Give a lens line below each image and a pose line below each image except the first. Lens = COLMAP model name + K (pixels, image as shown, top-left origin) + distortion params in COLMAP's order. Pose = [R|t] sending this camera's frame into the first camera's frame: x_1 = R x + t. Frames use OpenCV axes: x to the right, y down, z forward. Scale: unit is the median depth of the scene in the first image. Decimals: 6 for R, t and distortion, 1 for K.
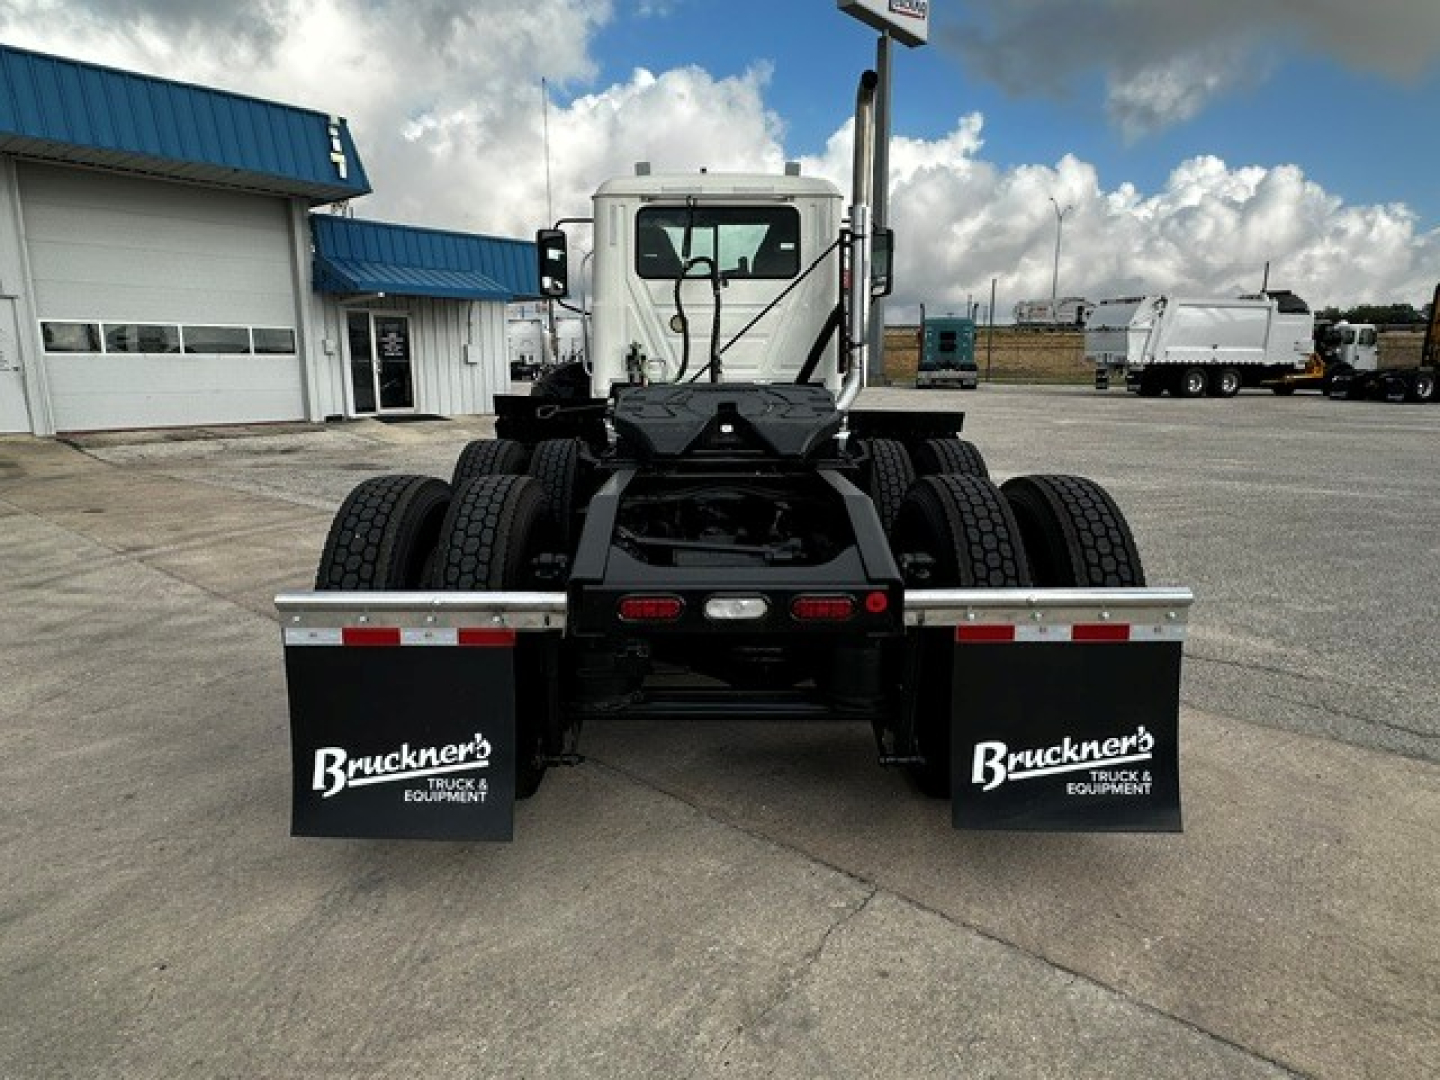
lens RADIAL K [[1032.0, 0, 720.0], [0, 1032.0, 540.0], [0, 0, 1]] dist [-0.005525, -0.011215]
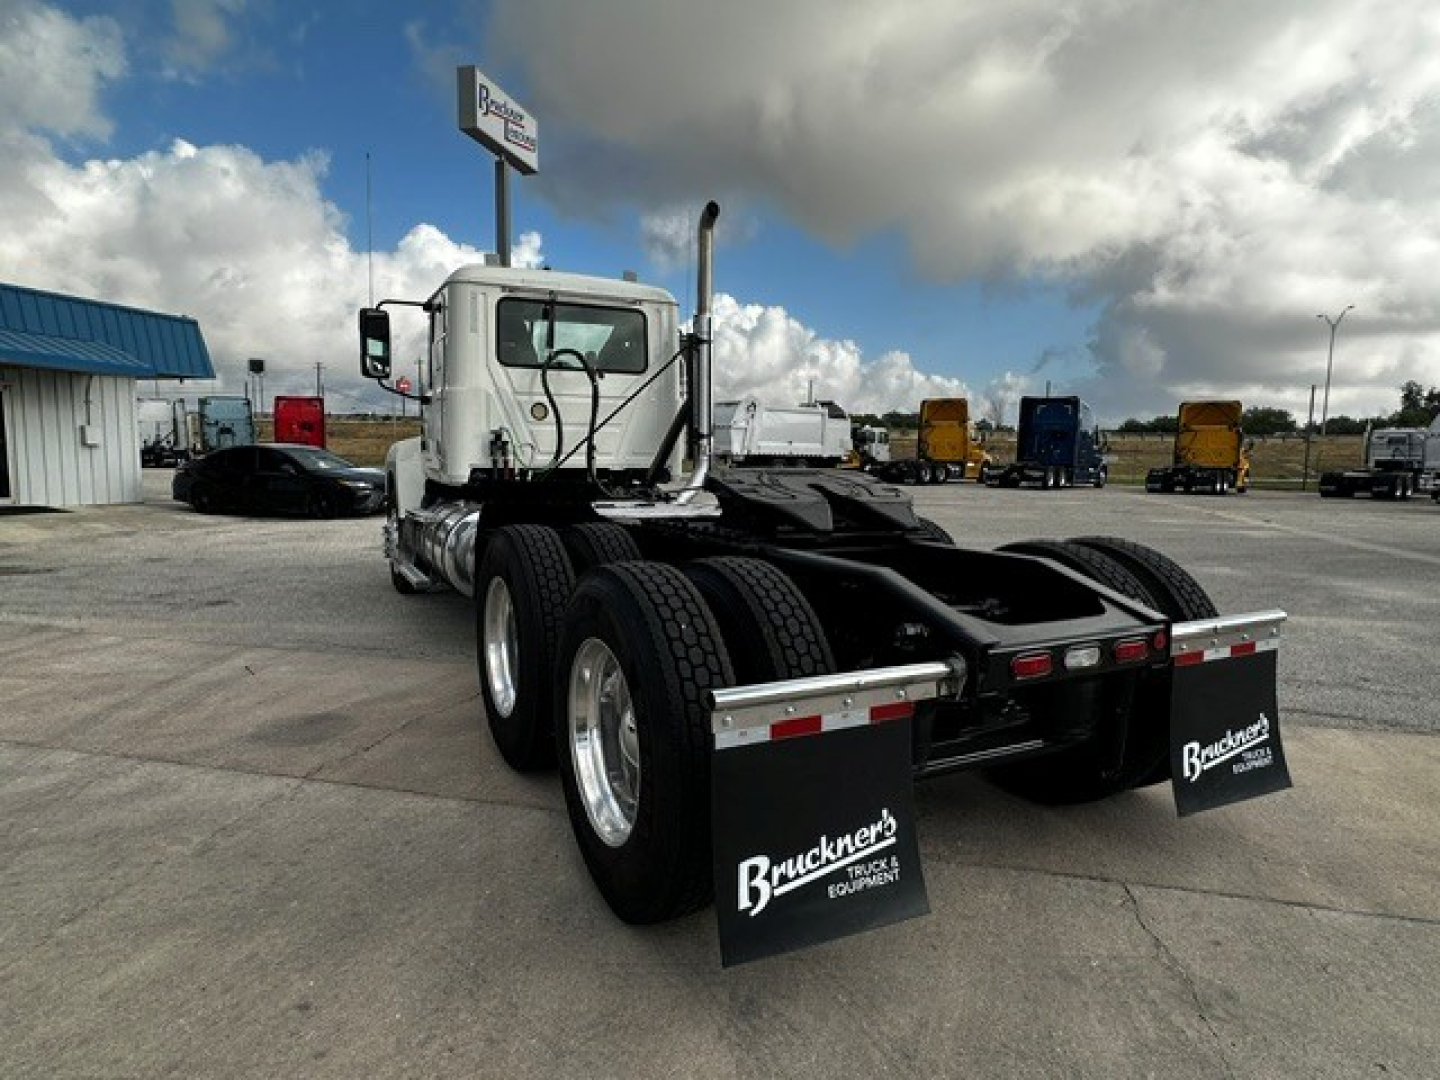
lens RADIAL K [[945.4, 0, 727.5], [0, 945.4, 513.0], [0, 0, 1]] dist [-0.002493, -0.002092]
pose [[0.850168, -0.020515, 0.526111, -0.595945], [0.076786, 0.993388, -0.085346, -0.023627], [-0.520882, 0.112956, 0.846122, 0.190457]]
